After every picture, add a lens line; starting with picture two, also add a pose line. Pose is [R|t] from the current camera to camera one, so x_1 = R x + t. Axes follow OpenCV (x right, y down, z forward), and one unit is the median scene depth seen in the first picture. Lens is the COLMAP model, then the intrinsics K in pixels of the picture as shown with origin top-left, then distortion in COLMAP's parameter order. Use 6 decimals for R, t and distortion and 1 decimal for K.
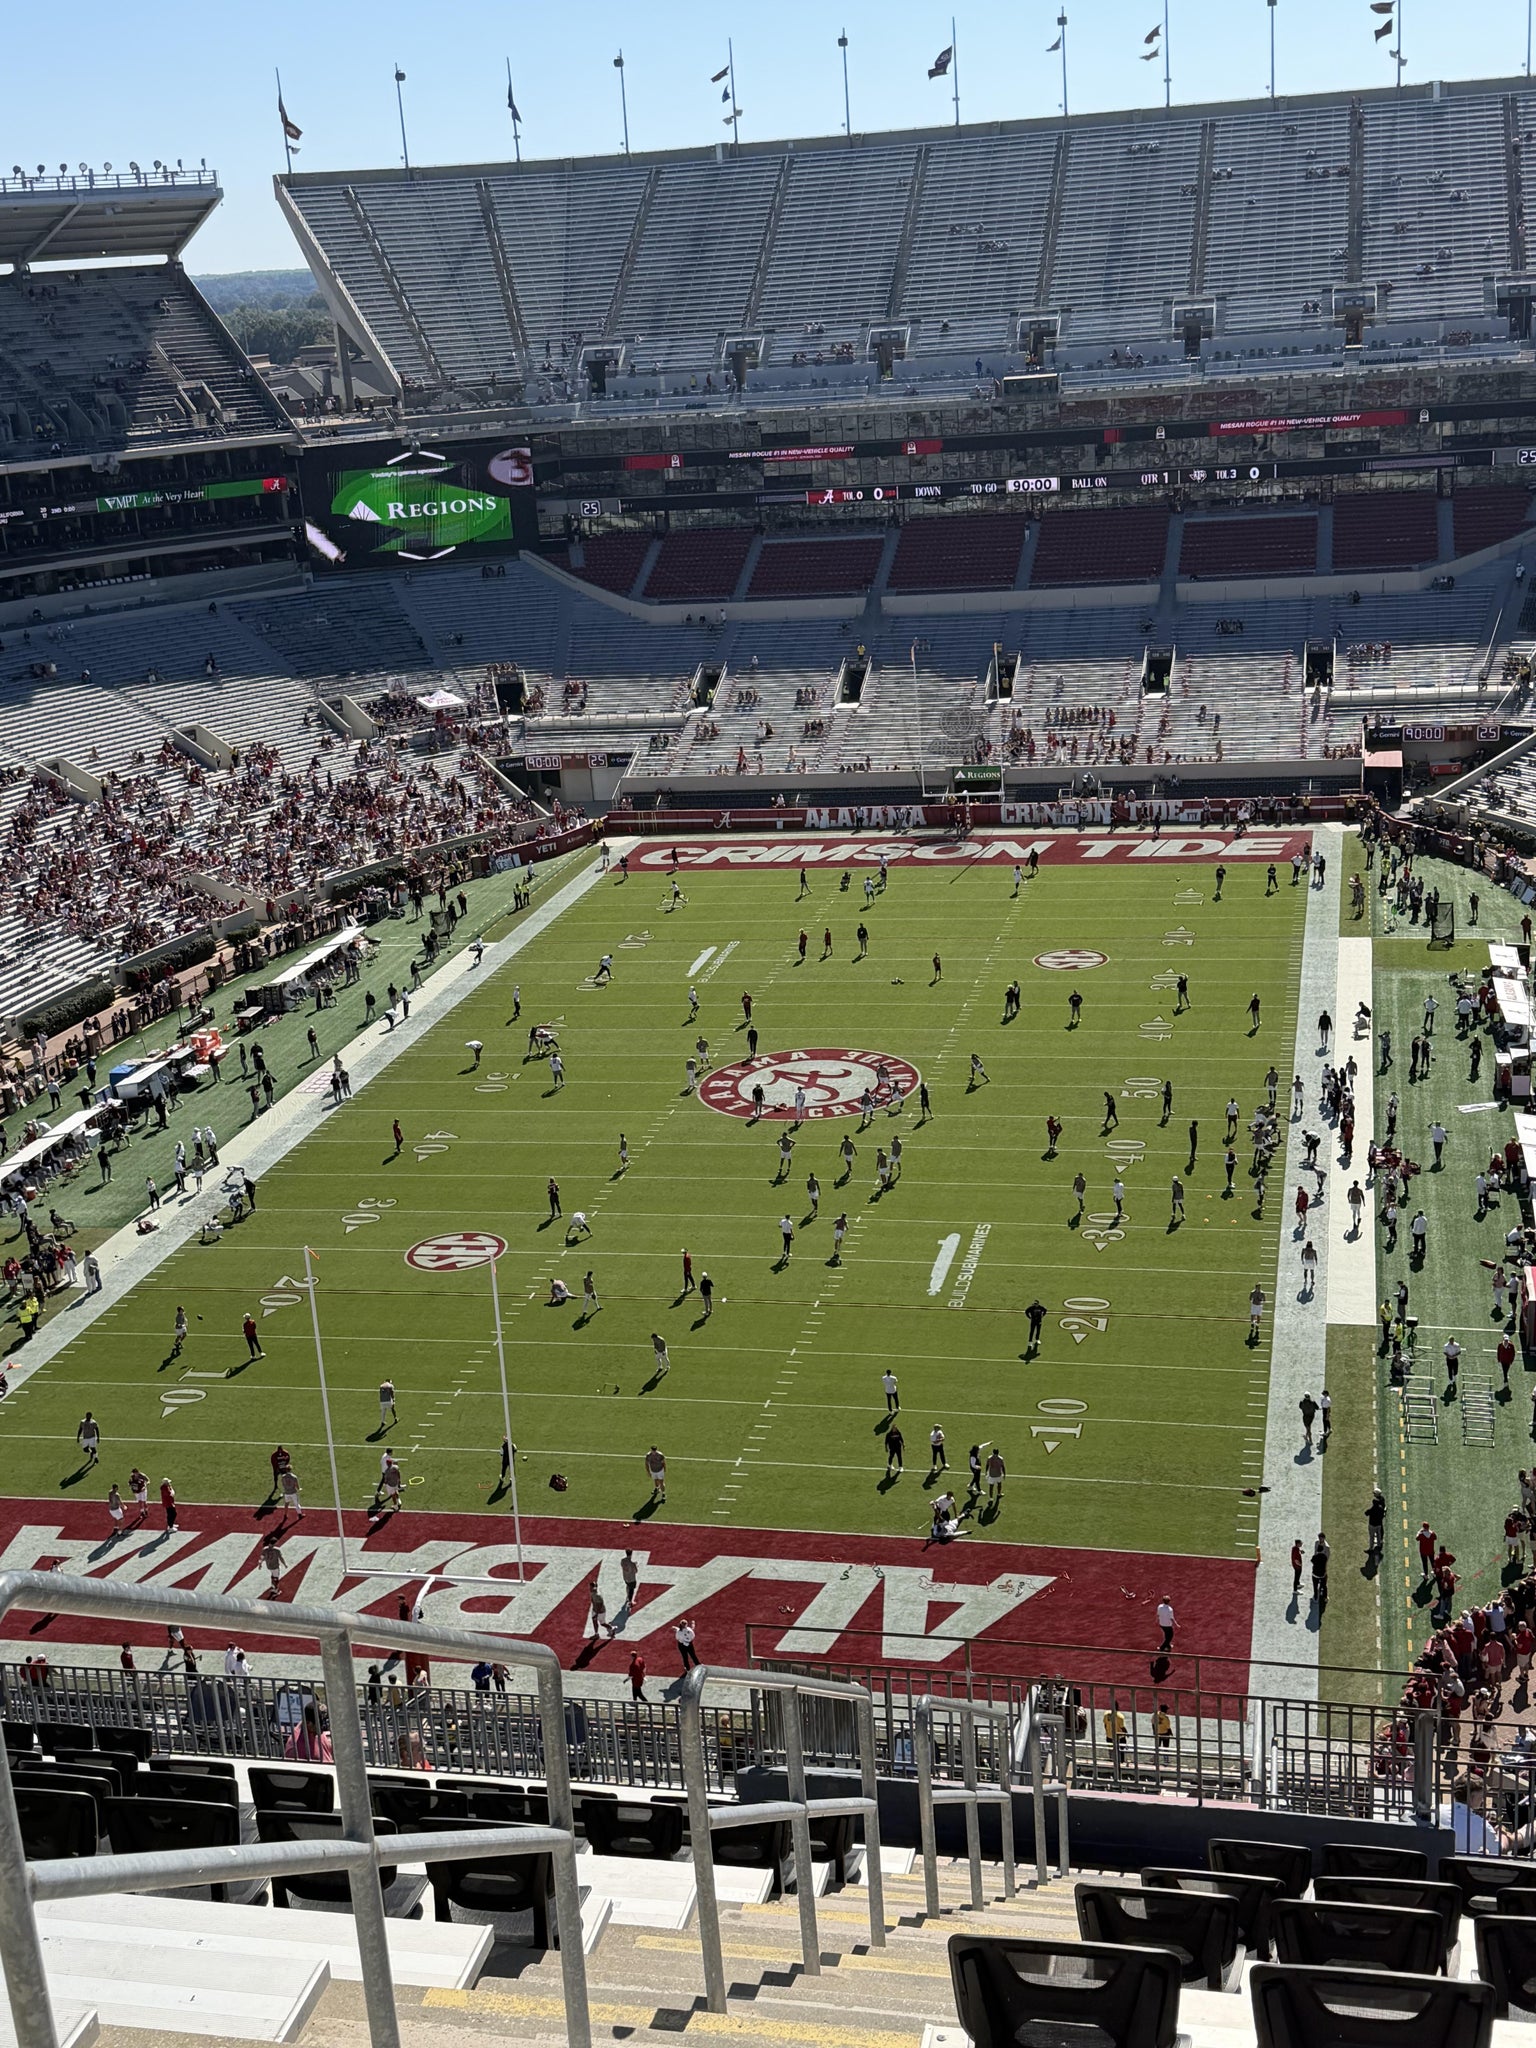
lens RADIAL K [[2528.9, 0, 774.7], [0, 2528.9, 1030.2], [0, 0, 1]] dist [0.069421, 0.000000]
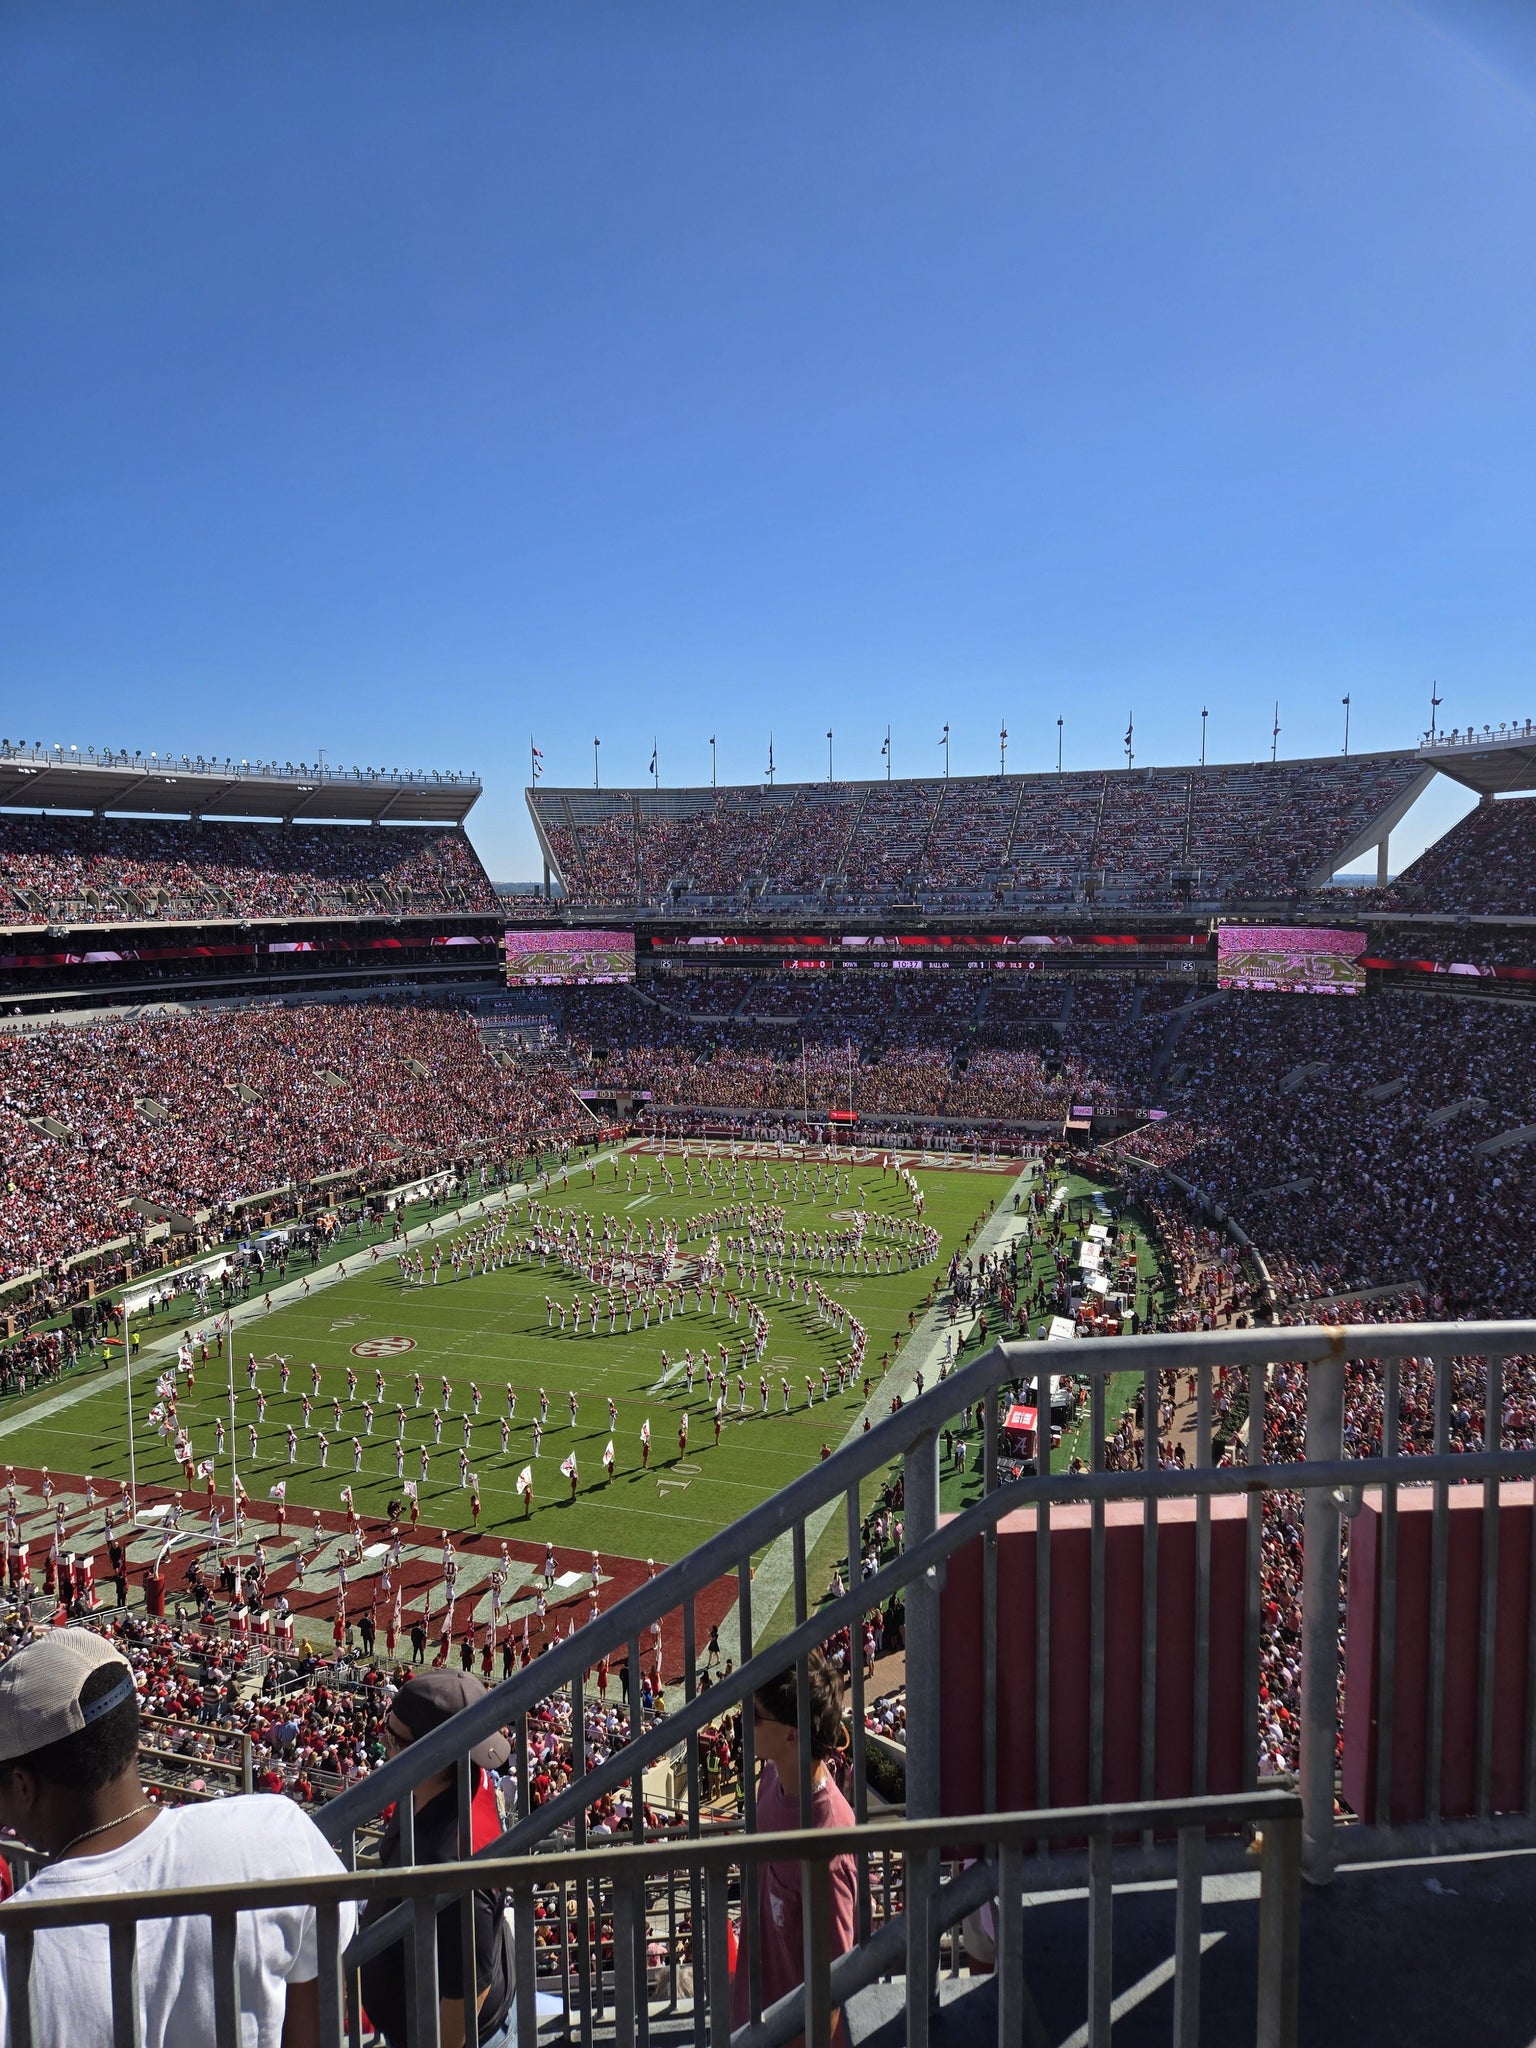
lens RADIAL K [[1380.8, 0, 751.7], [0, 1380.8, 1026.9], [0, 0, 1]] dist [0.049963, -0.014612]
pose [[0.992537, 0.066141, -0.102450, 0.137265], [-0.084667, 0.978397, -0.188603, 0.025847], [0.087762, 0.195869, 0.976695, 0.083915]]
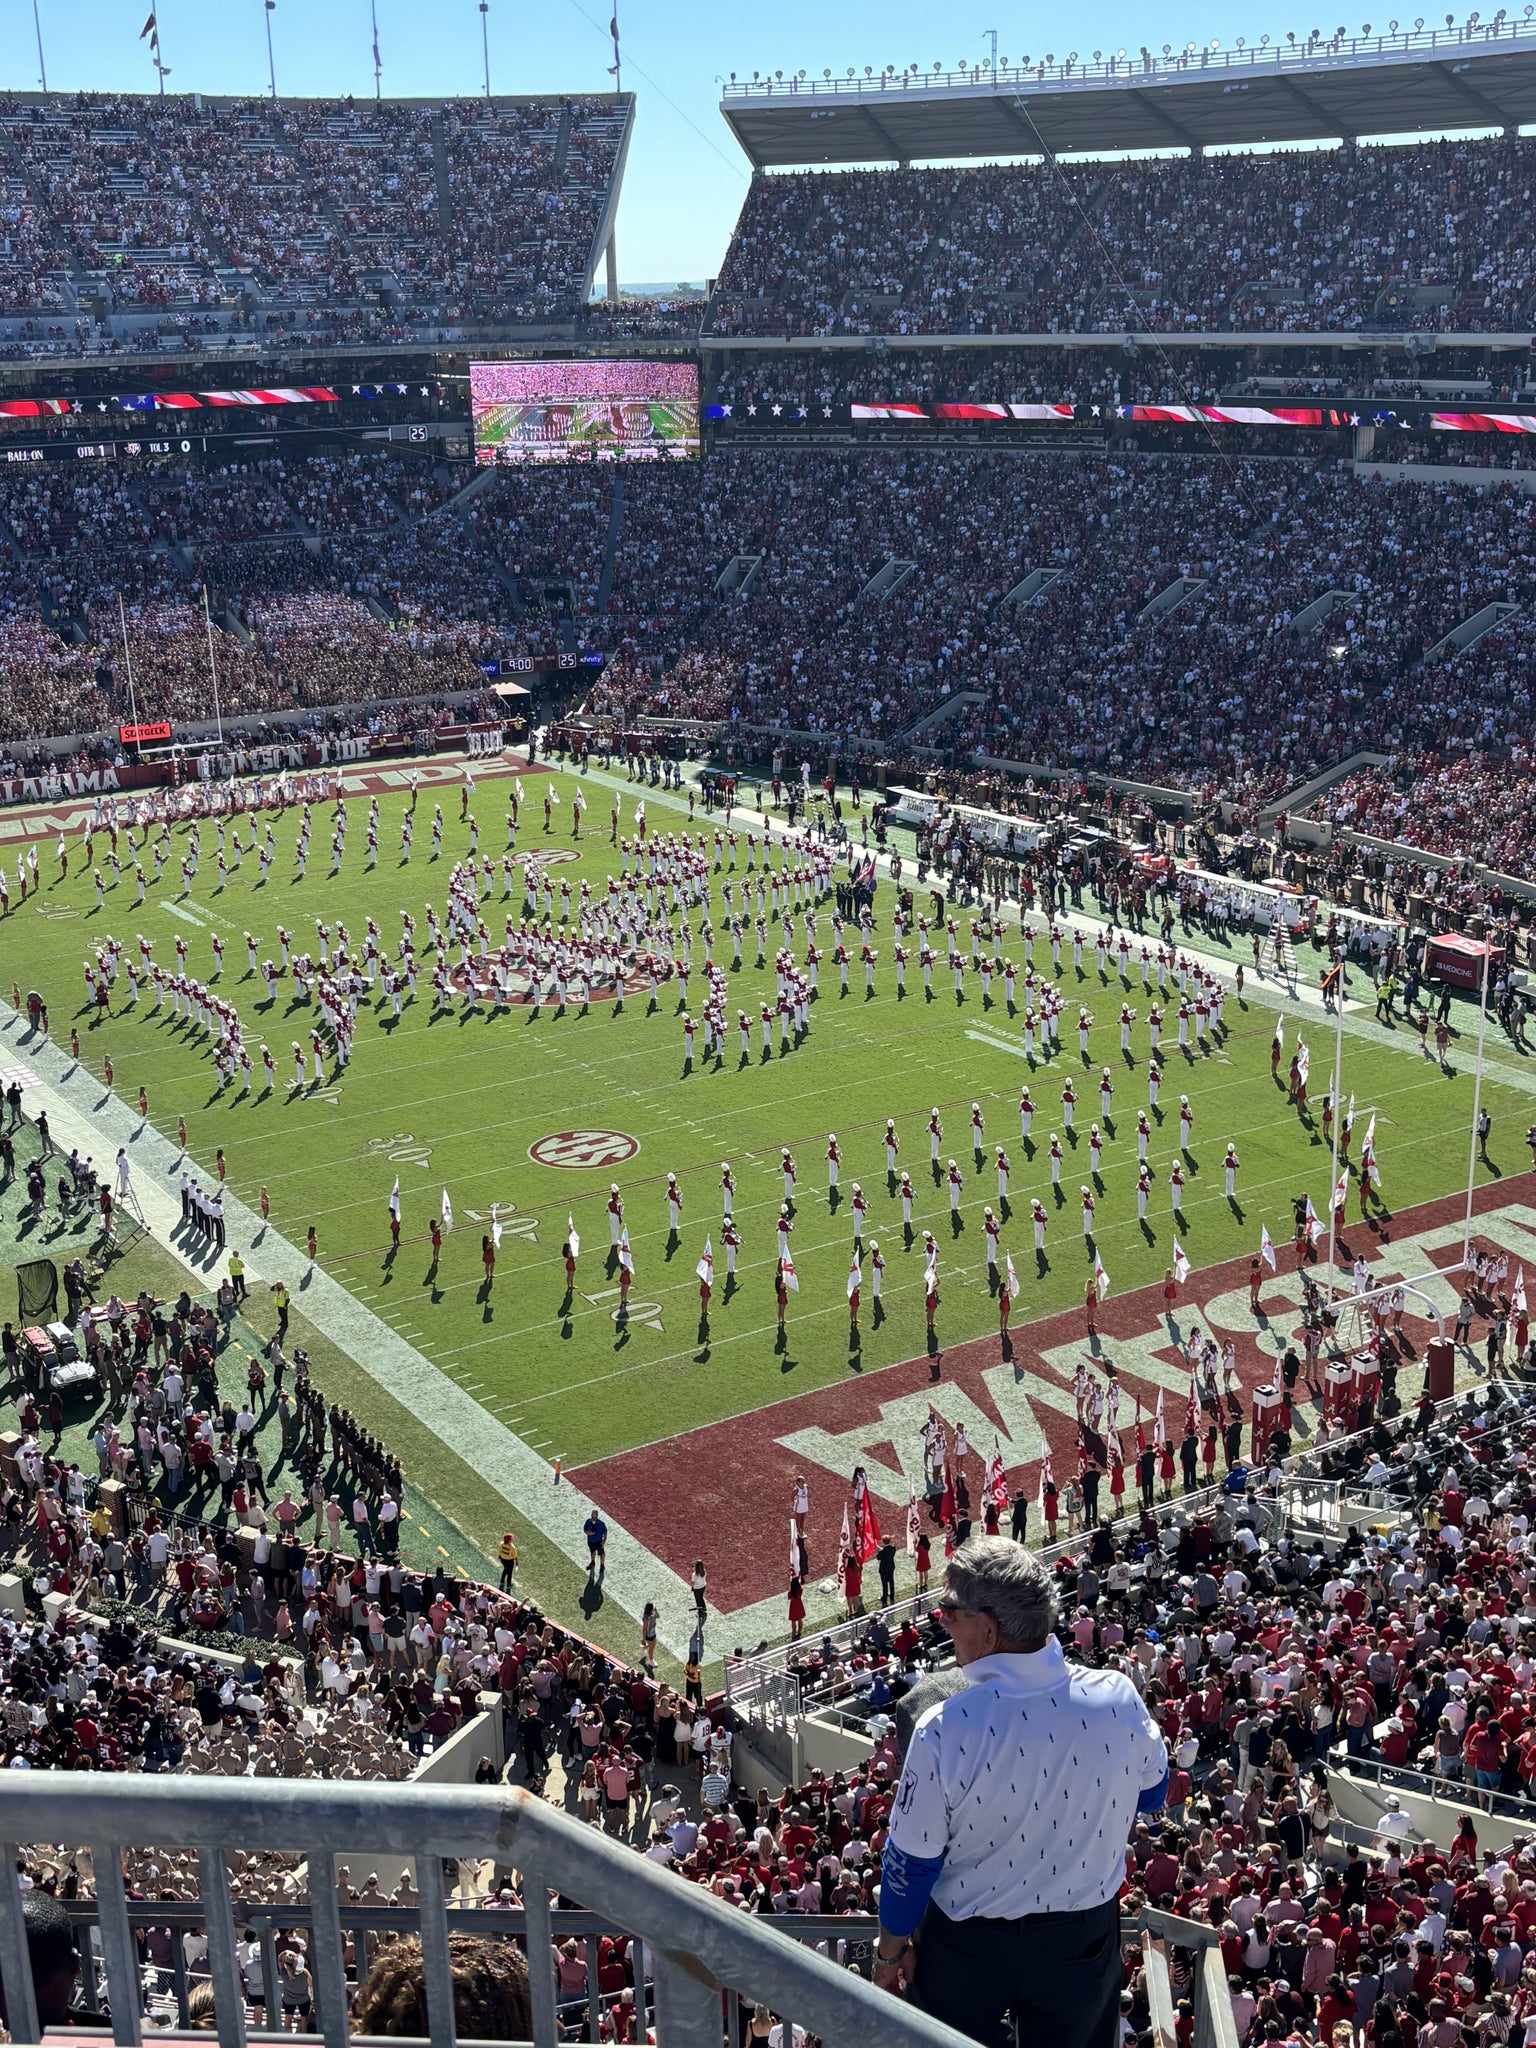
lens RADIAL K [[2351.9, 0, 774.6], [0, 2351.9, 1036.0], [0, 0, 1]] dist [0.011723, 0.000000]
pose [[0.698476, -0.167839, 0.695673, -0.481329], [0.187393, 0.981084, 0.048550, 0.015390], [-0.690663, 0.096454, 0.716716, 0.259793]]
